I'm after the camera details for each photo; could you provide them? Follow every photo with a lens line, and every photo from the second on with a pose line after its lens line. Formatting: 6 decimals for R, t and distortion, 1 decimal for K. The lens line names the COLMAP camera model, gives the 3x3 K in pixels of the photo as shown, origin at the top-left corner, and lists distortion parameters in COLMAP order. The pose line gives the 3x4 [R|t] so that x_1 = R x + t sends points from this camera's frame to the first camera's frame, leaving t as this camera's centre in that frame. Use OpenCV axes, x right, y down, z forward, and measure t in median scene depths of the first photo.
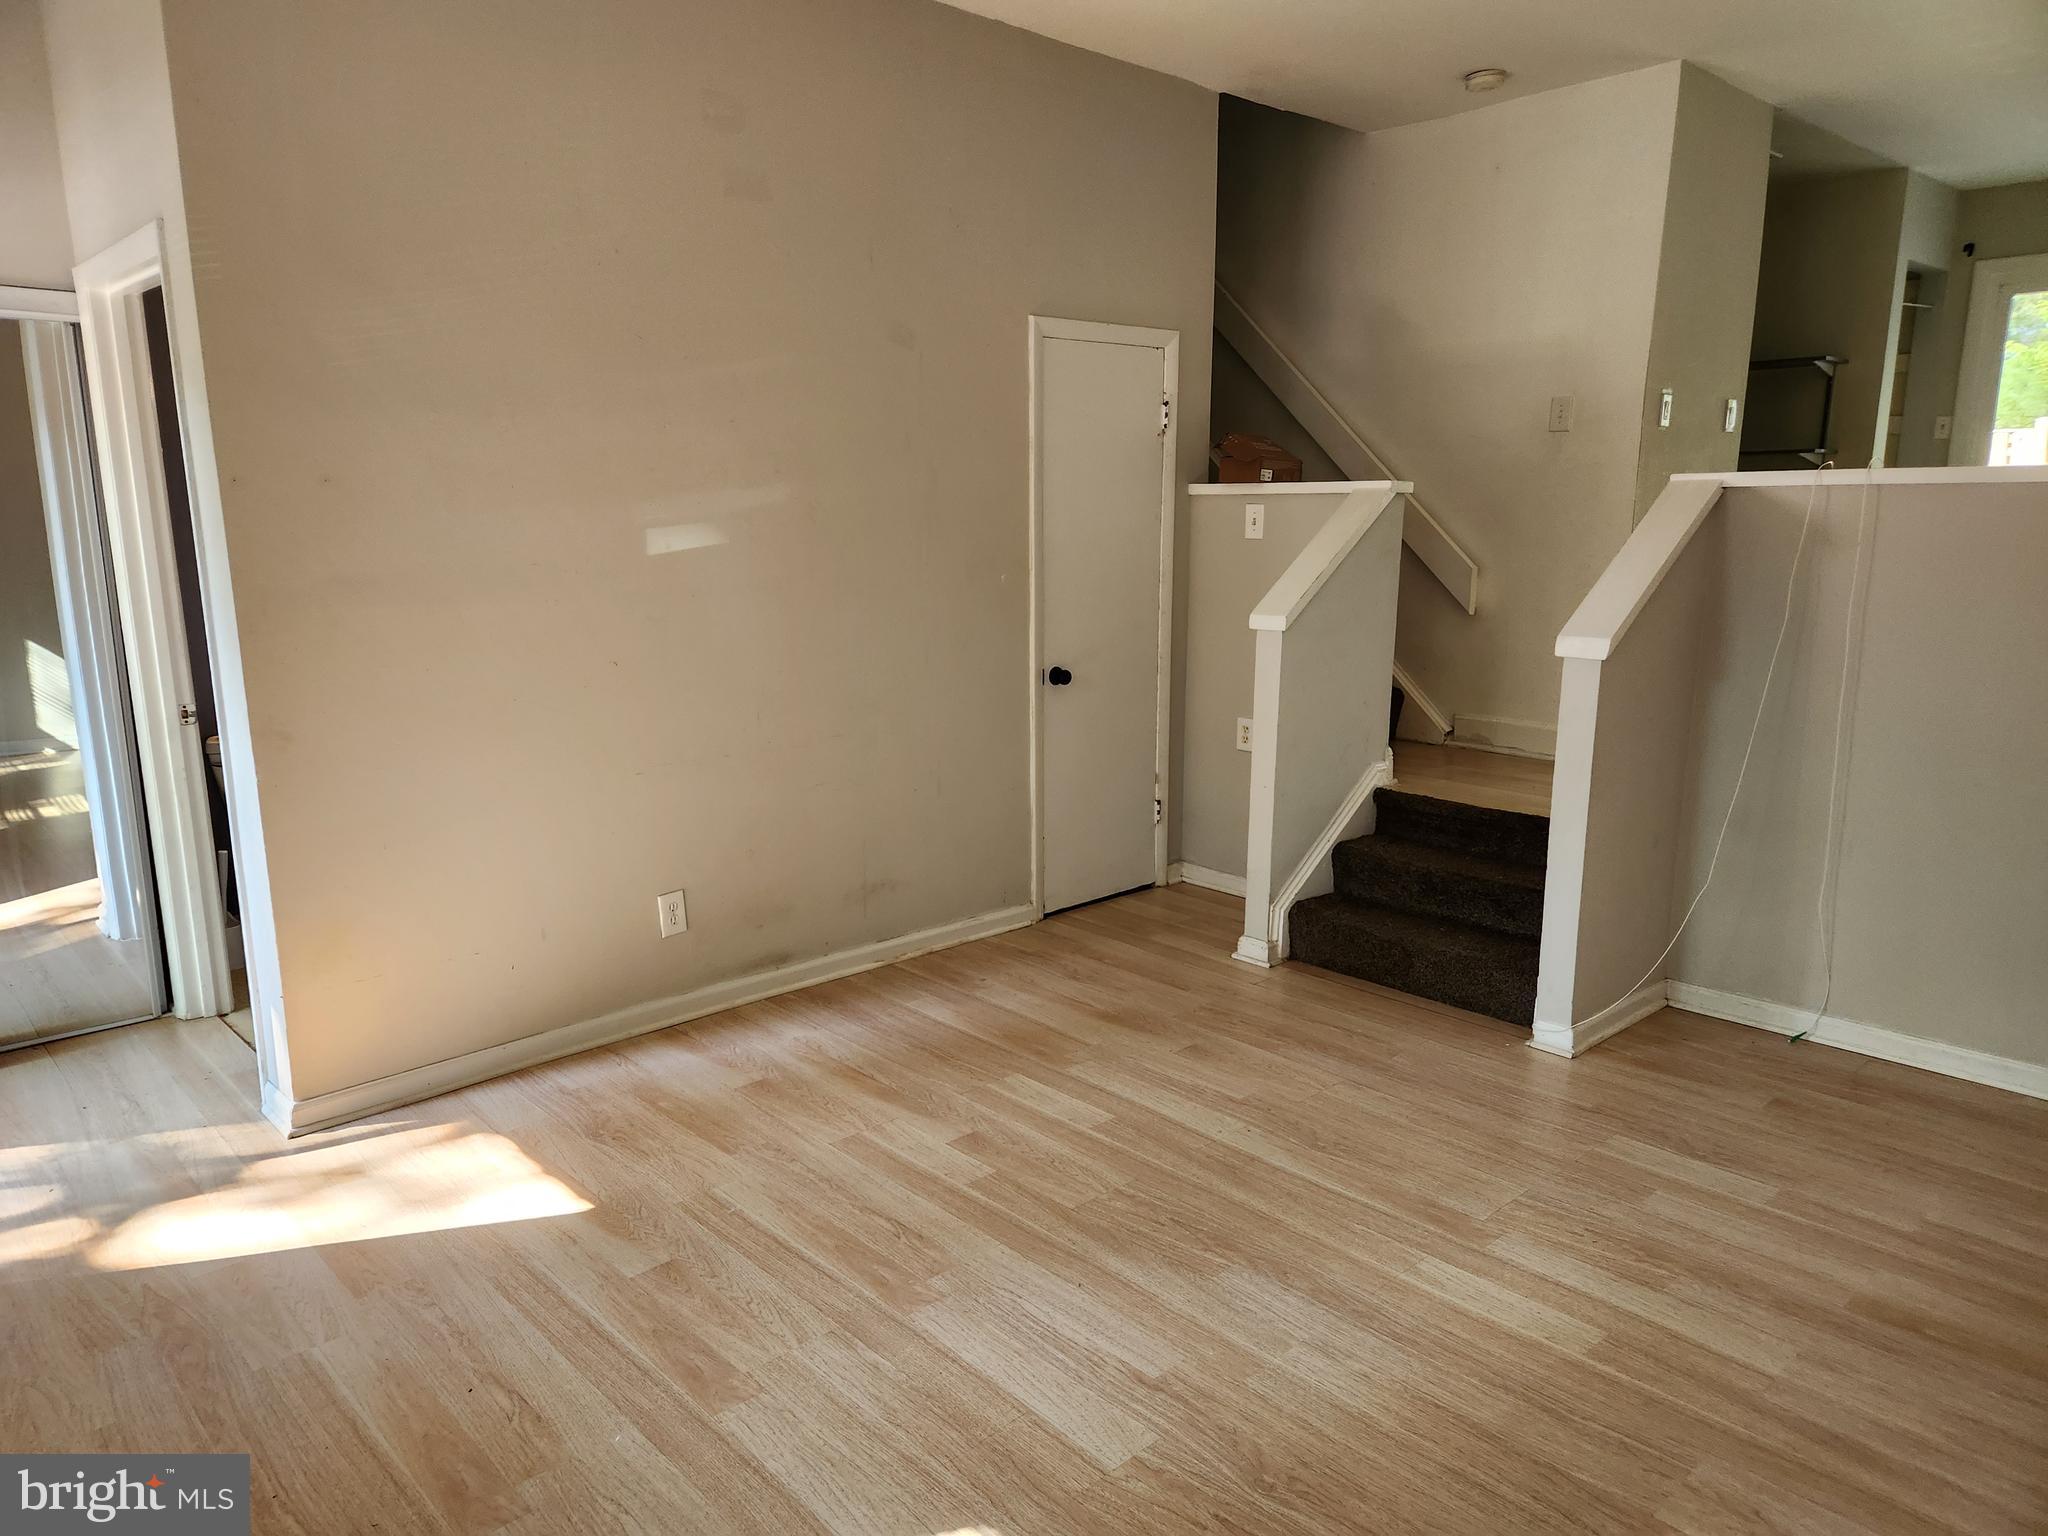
lens RADIAL K [[1361.5, 0, 1007.3], [0, 1361.5, 777.6], [0, 0, 1]] dist [0.067157, -0.051756]
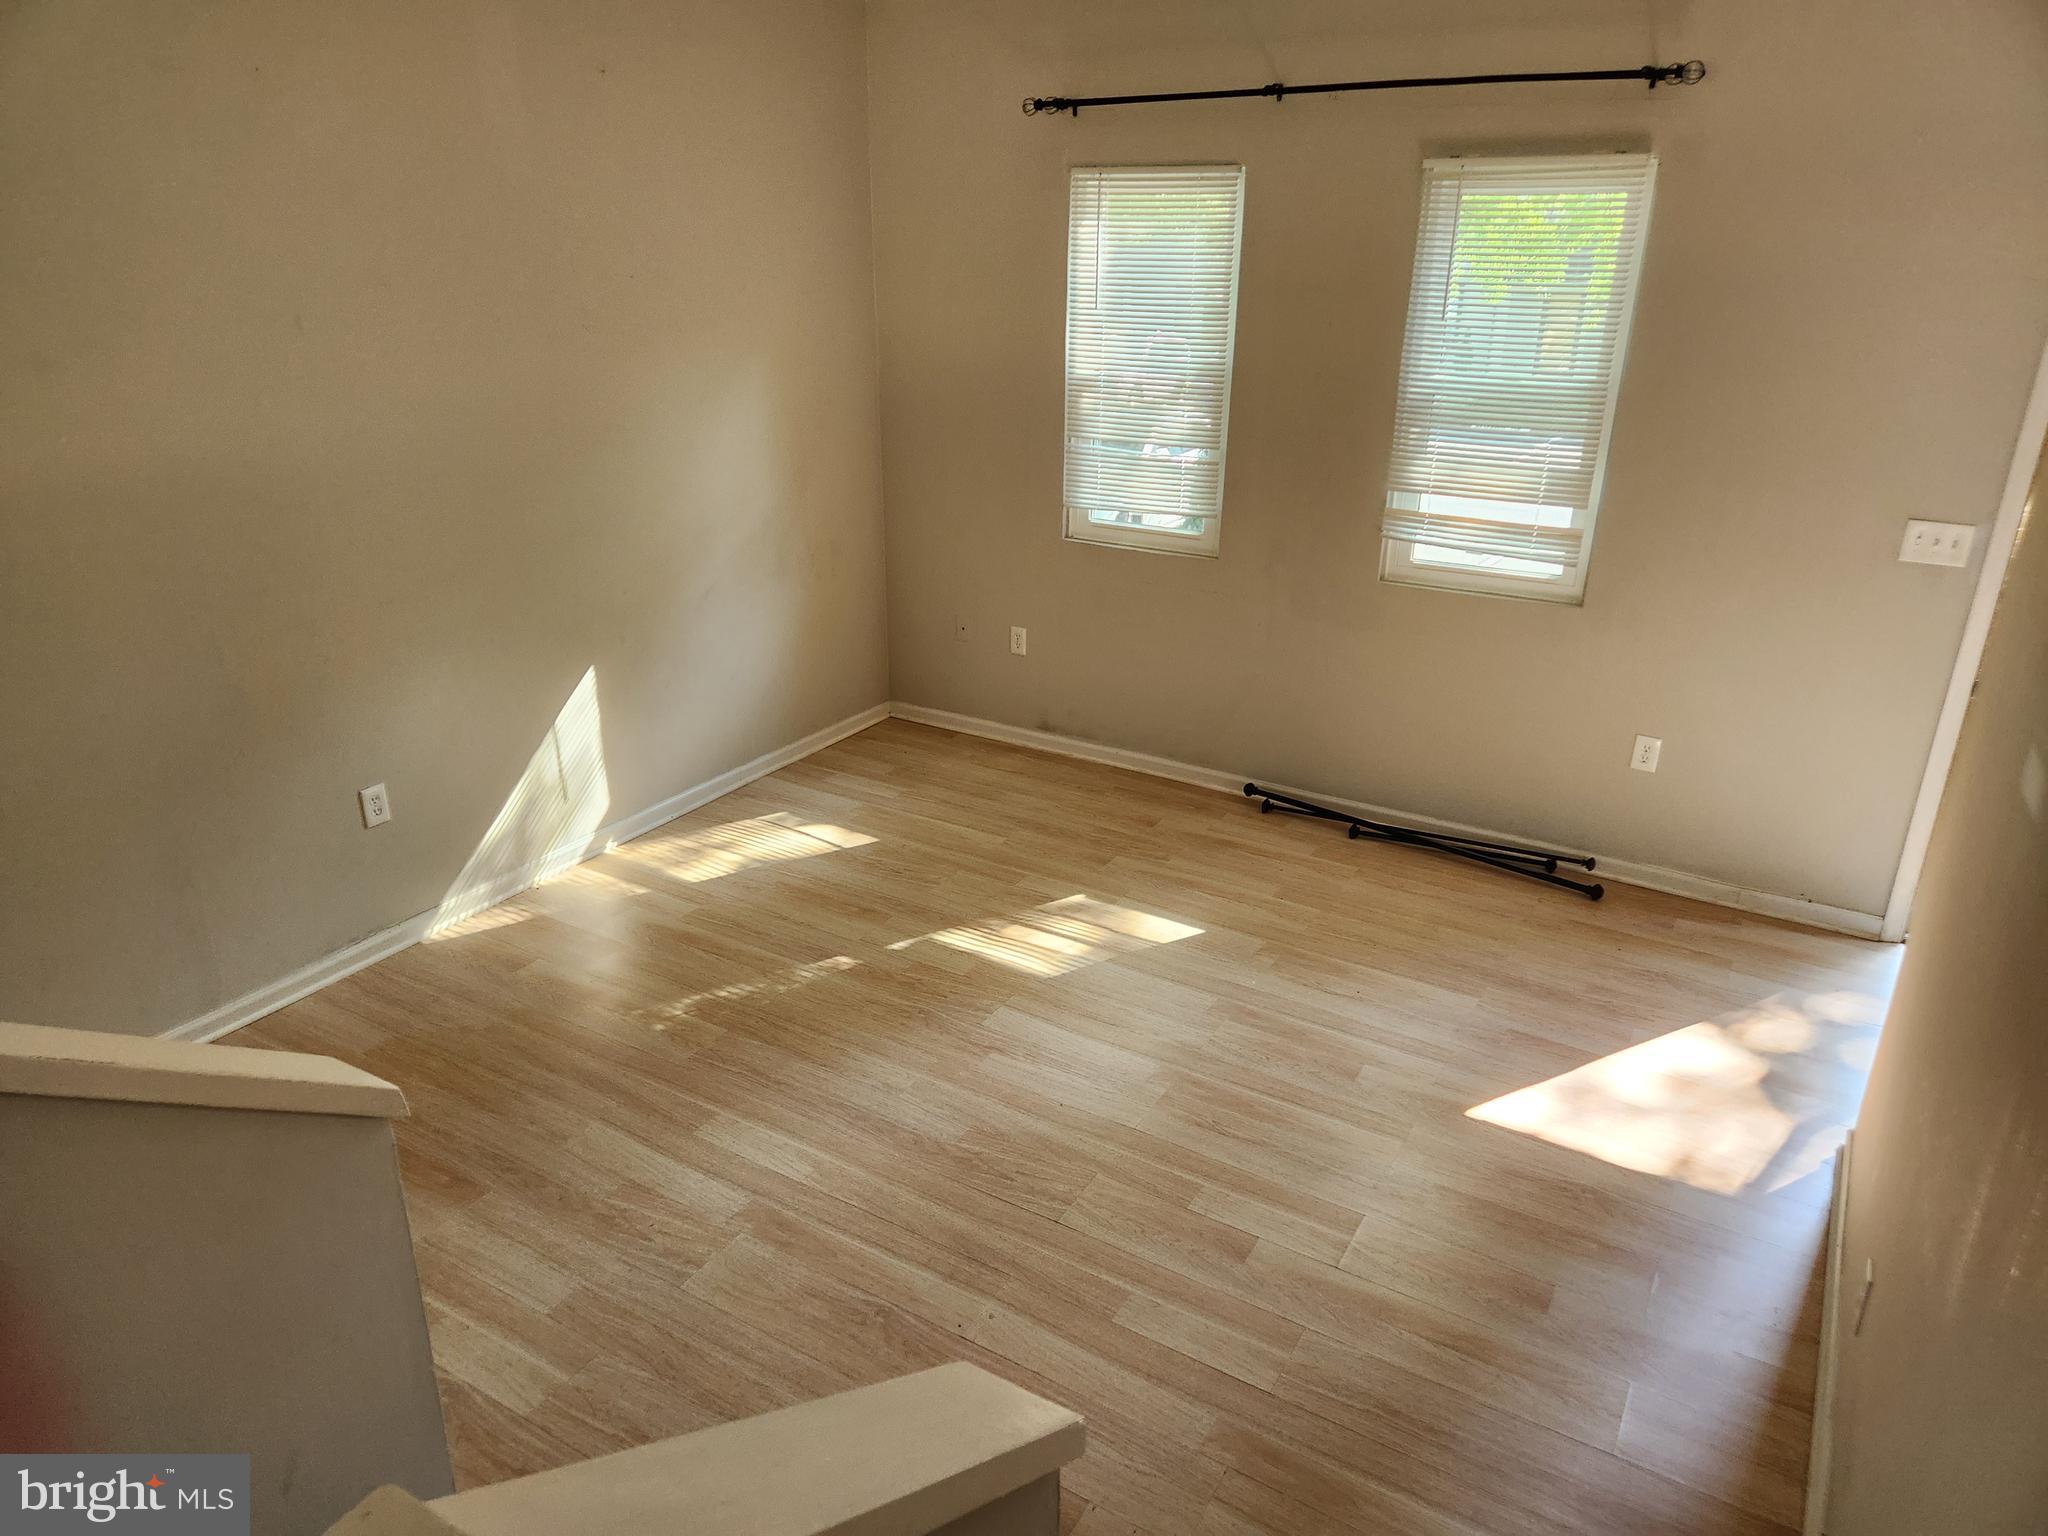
lens RADIAL K [[1361.5, 0, 1019.0], [0, 1361.5, 799.9], [0, 0, 1]] dist [0.067157, -0.051756]
pose [[-0.960329, 0.105895, -0.257981, 0.412187], [-0.058040, 0.828942, 0.556315, -0.640652], [0.272762, 0.549219, -0.789911, 1.892009]]
